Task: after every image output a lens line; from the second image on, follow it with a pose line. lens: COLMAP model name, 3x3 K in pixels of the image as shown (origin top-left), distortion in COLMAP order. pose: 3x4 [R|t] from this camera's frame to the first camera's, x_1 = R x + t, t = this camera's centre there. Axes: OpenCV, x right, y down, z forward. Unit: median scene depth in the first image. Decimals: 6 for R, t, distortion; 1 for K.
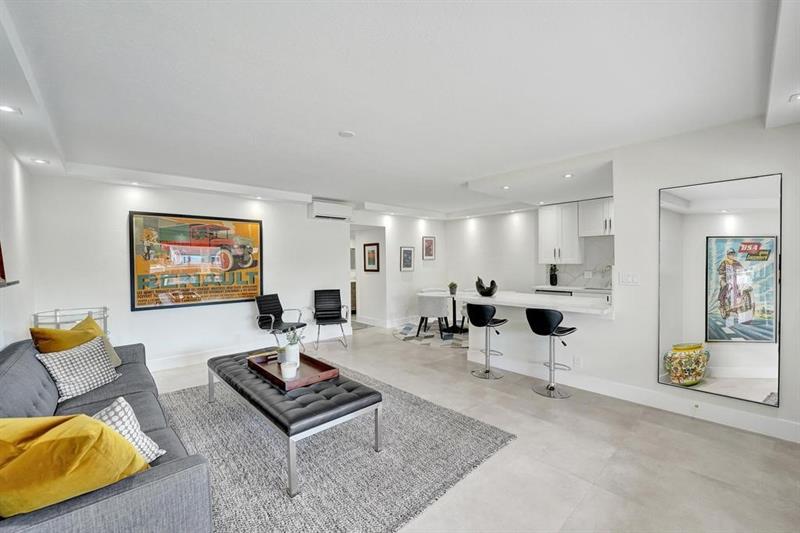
lens RADIAL K [[328.1, 0, 395.3], [0, 328.1, 267.0], [0, 0, 1]] dist [-0.026438, 0.001886]
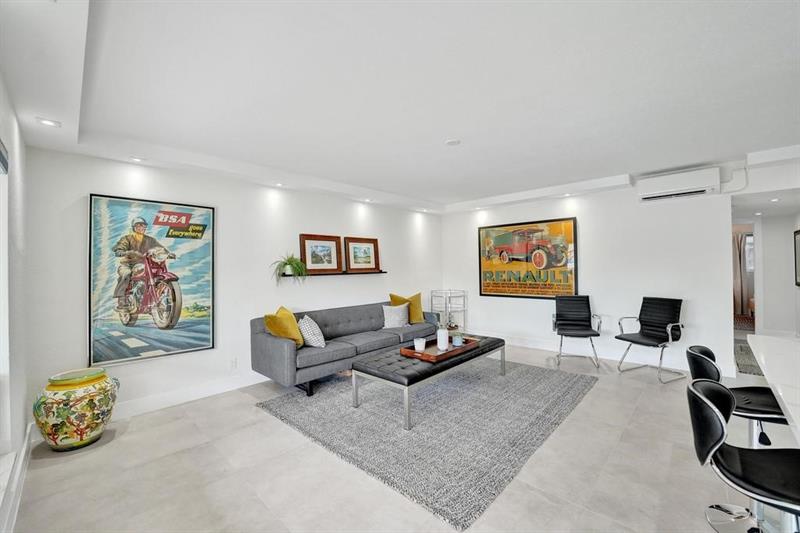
lens RADIAL K [[328.1, 0, 397.3], [0, 328.1, 263.9], [0, 0, 1]] dist [-0.026438, 0.001886]
pose [[0.073538, -0.000146, -0.997292, 0.489253], [0.000679, 1.000000, -0.000096, -0.005412], [0.997292, -0.000670, 0.073538, 0.400666]]
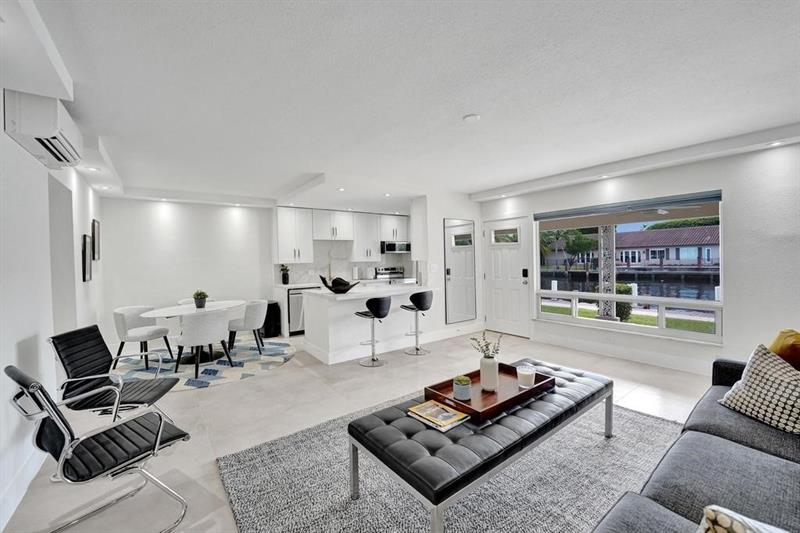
lens RADIAL K [[328.1, 0, 398.4], [0, 328.1, 265.6], [0, 0, 1]] dist [-0.026438, 0.001886]
pose [[0.093313, -0.009837, 0.995588, -0.598670], [0.035535, 0.999347, 0.006544, 0.002972], [-0.995002, 0.034767, 0.093602, 0.615513]]
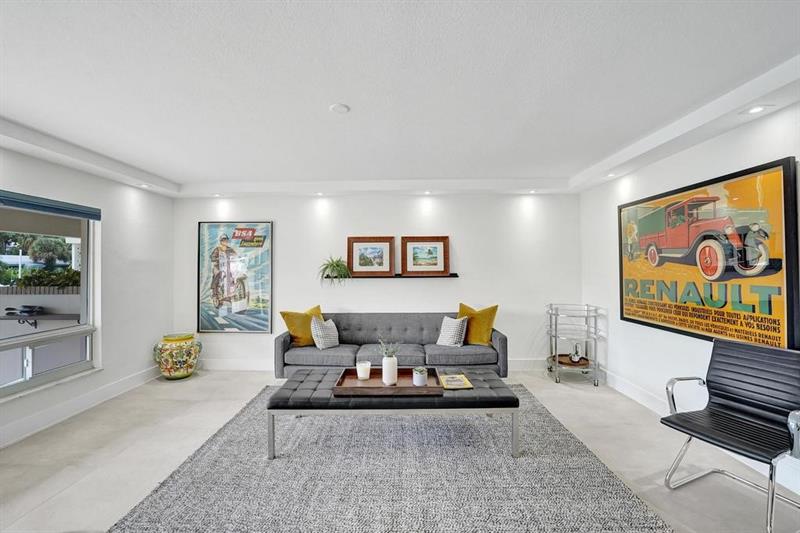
lens RADIAL K [[328.1, 0, 398.6], [0, 328.1, 262.4], [0, 0, 1]] dist [-0.026438, 0.001886]
pose [[-0.680199, 0.005263, -0.733009, 0.186926], [0.003258, 0.999986, 0.004157, -0.018579], [0.733021, 0.000440, -0.680206, 0.892782]]
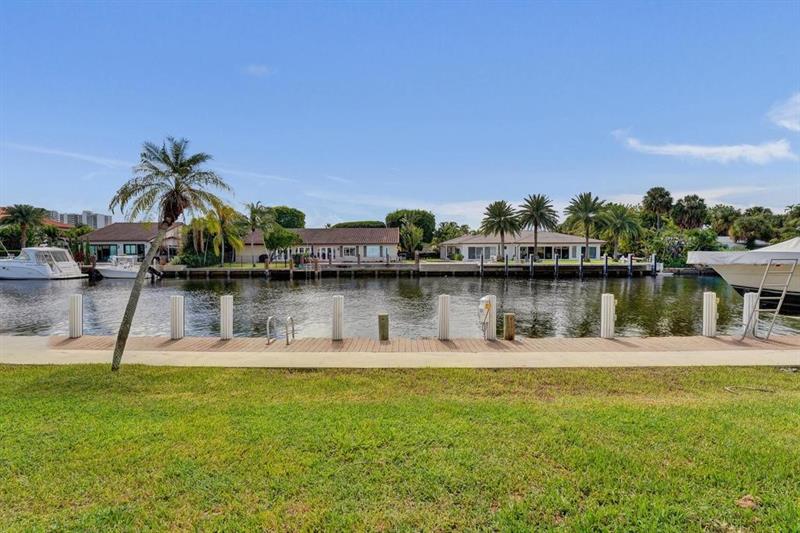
lens RADIAL K [[328.1, 0, 394.0], [0, 328.1, 265.5], [0, 0, 1]] dist [-0.026438, 0.001886]
pose [[-0.734827, -0.012149, 0.678145, 1.555254], [0.022678, 0.998840, 0.042467, 0.032364], [-0.677875, 0.046585, -0.733700, 0.343990]]
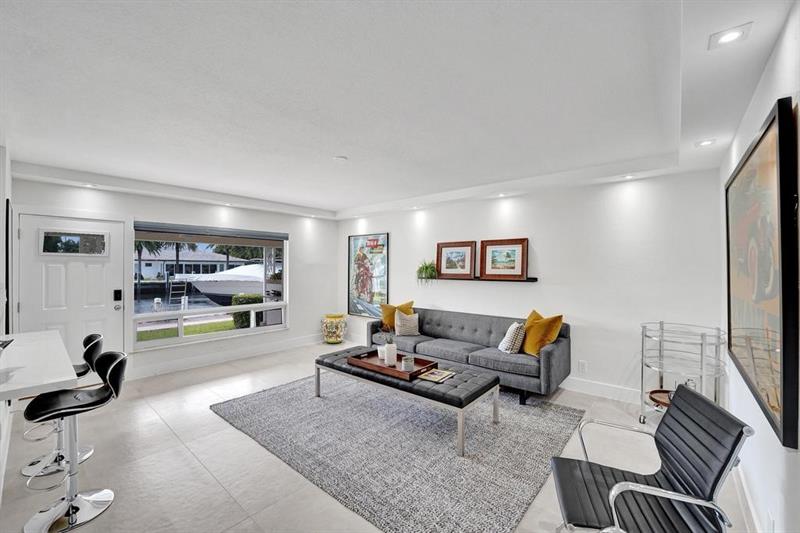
lens RADIAL K [[328.1, 0, 396.5], [0, 328.1, 263.7], [0, 0, 1]] dist [-0.026438, 0.001886]
pose [[-0.992145, 0.008892, -0.124780, -0.105082], [0.008156, 0.999946, 0.006408, -0.027752], [0.124830, 0.005340, -0.992164, 1.160709]]
